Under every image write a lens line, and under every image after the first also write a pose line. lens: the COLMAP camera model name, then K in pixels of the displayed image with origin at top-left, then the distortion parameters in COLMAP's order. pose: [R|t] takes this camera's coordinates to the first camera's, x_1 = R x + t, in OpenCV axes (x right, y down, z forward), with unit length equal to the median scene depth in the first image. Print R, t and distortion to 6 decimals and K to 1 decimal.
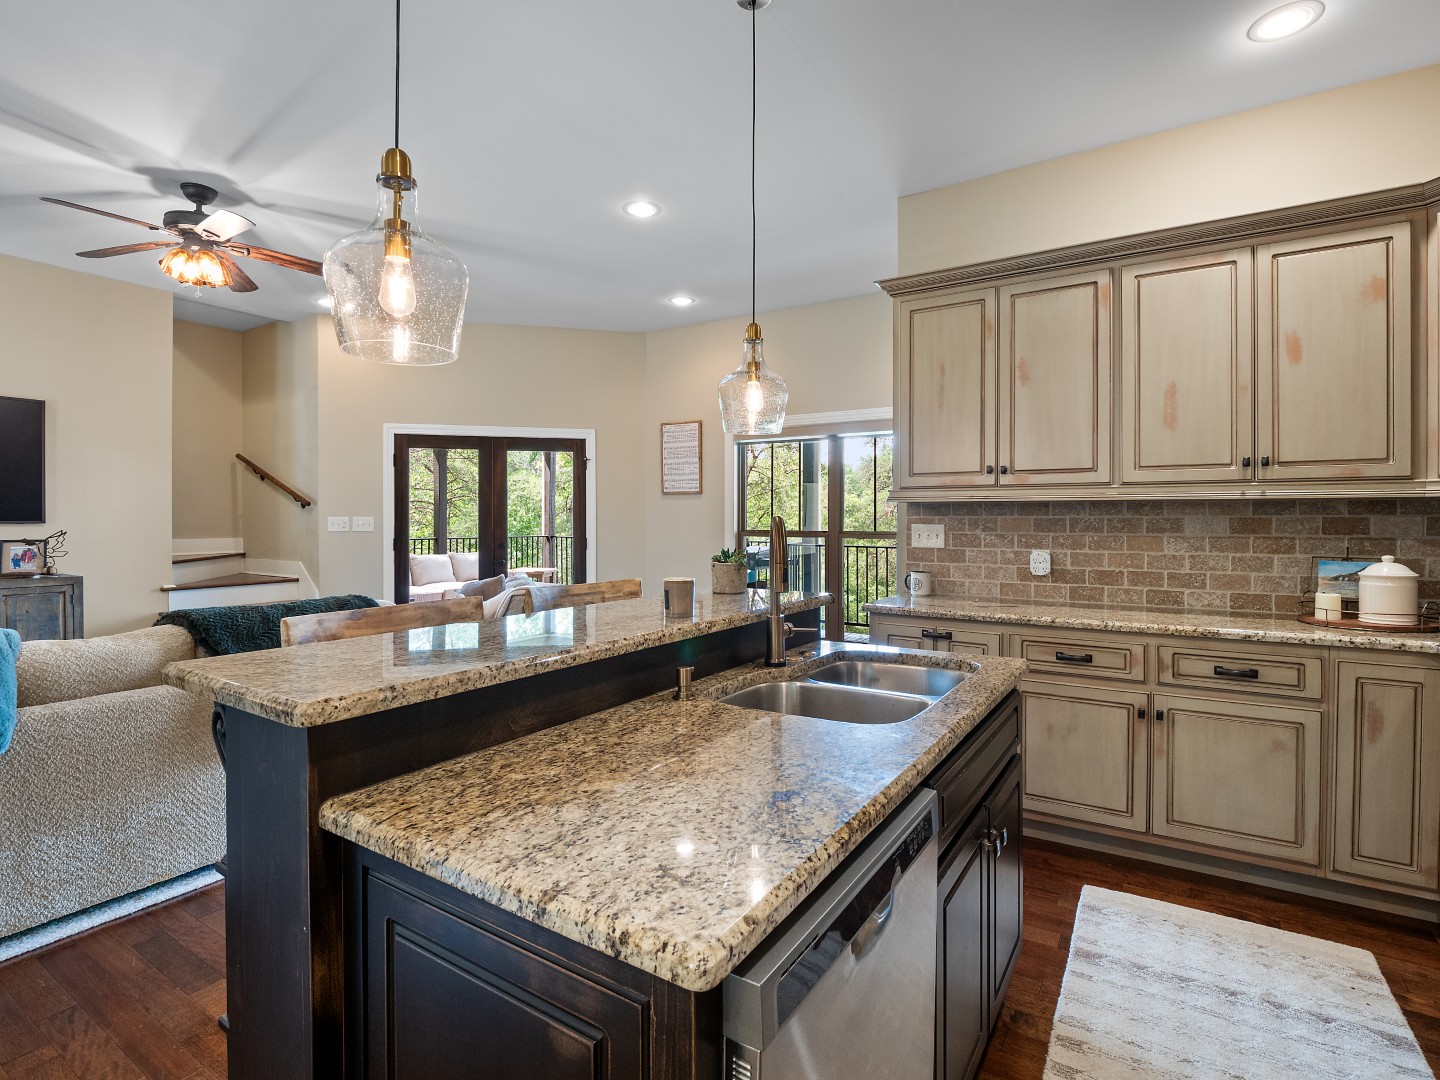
lens RADIAL K [[704.9, 0, 719.0], [0, 704.9, 515.7], [0, 0, 1]] dist [-0.007951, -0.004721]
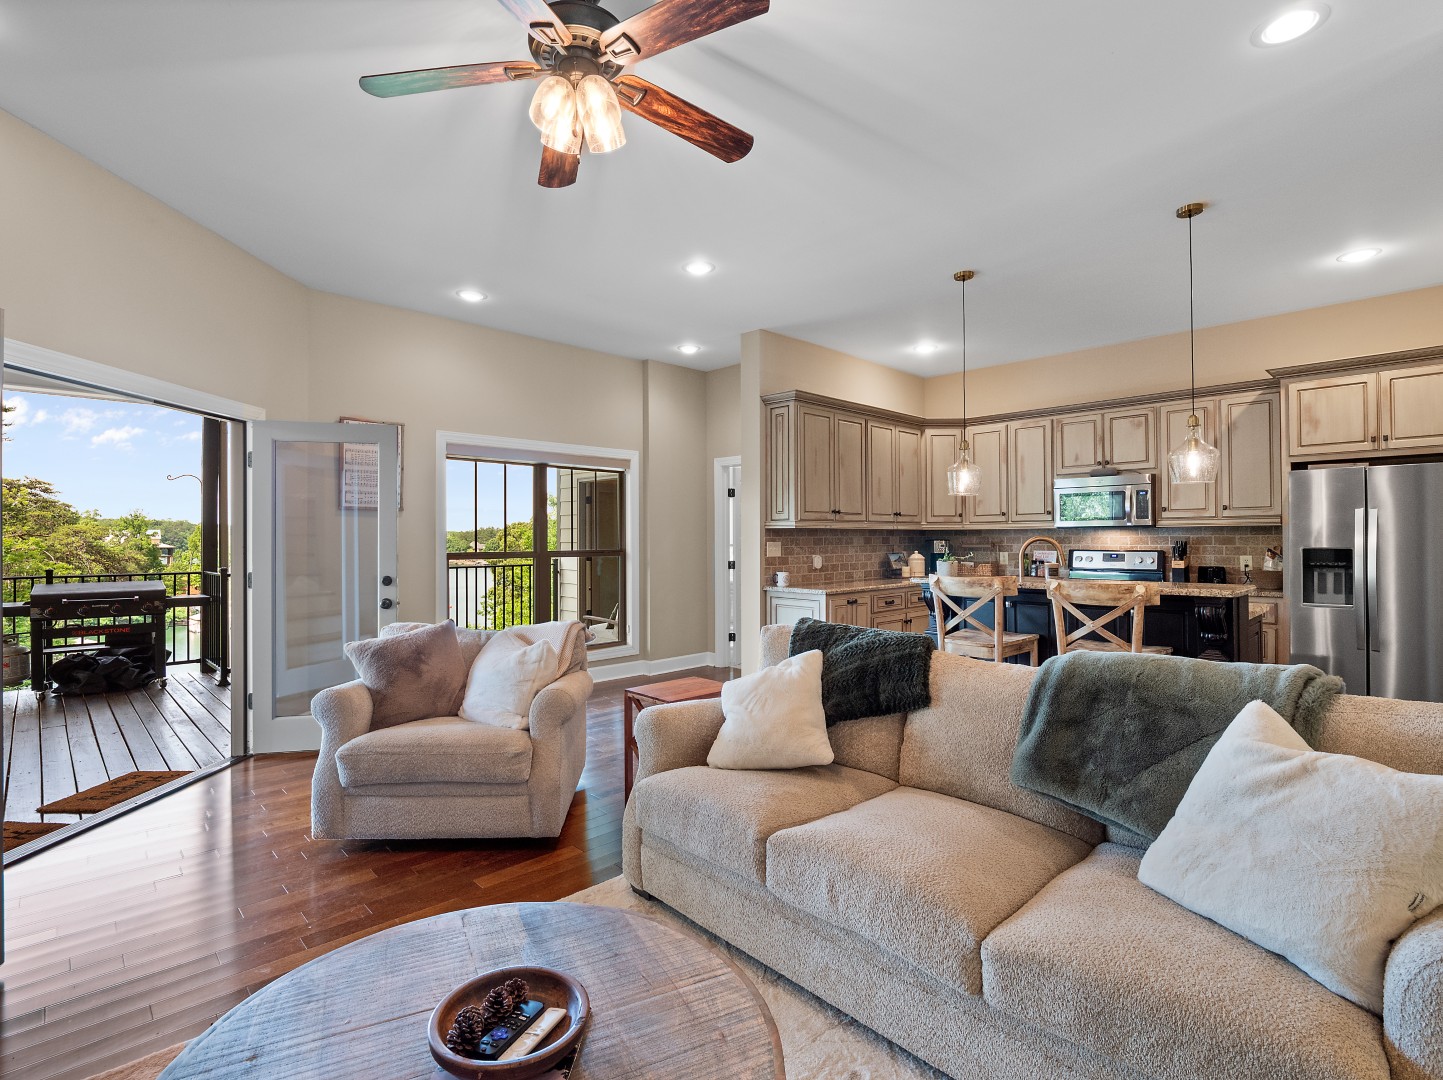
lens RADIAL K [[706.4, 0, 718.1], [0, 706.4, 532.6], [0, 0, 1]] dist [-0.007951, -0.004721]
pose [[0.239855, 0.004823, 0.970797, -1.412712], [0.002613, 0.999981, -0.005614, -0.000637], [-0.970805, 0.003883, 0.239838, 0.817613]]
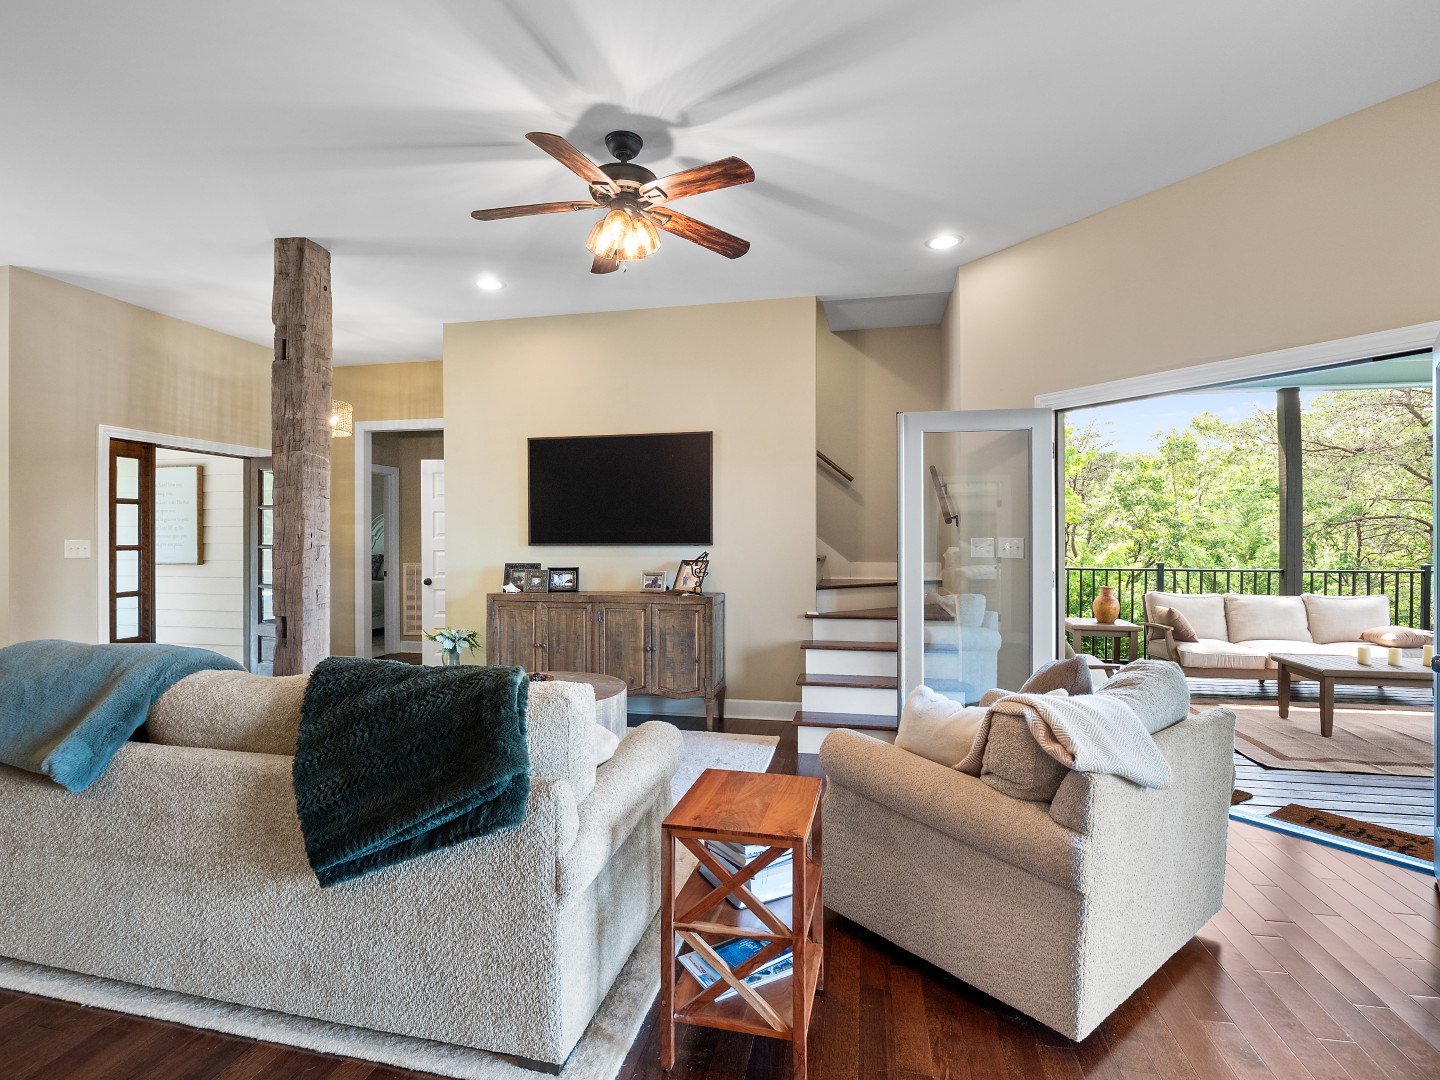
lens RADIAL K [[704.9, 0, 714.7], [0, 704.9, 544.0], [0, 0, 1]] dist [-0.007951, -0.004721]
pose [[0.345925, -0.000451, -0.938262, 0.081620], [0.005199, 0.999985, 0.001436, 0.010451], [0.938248, -0.005375, 0.345922, 0.889340]]
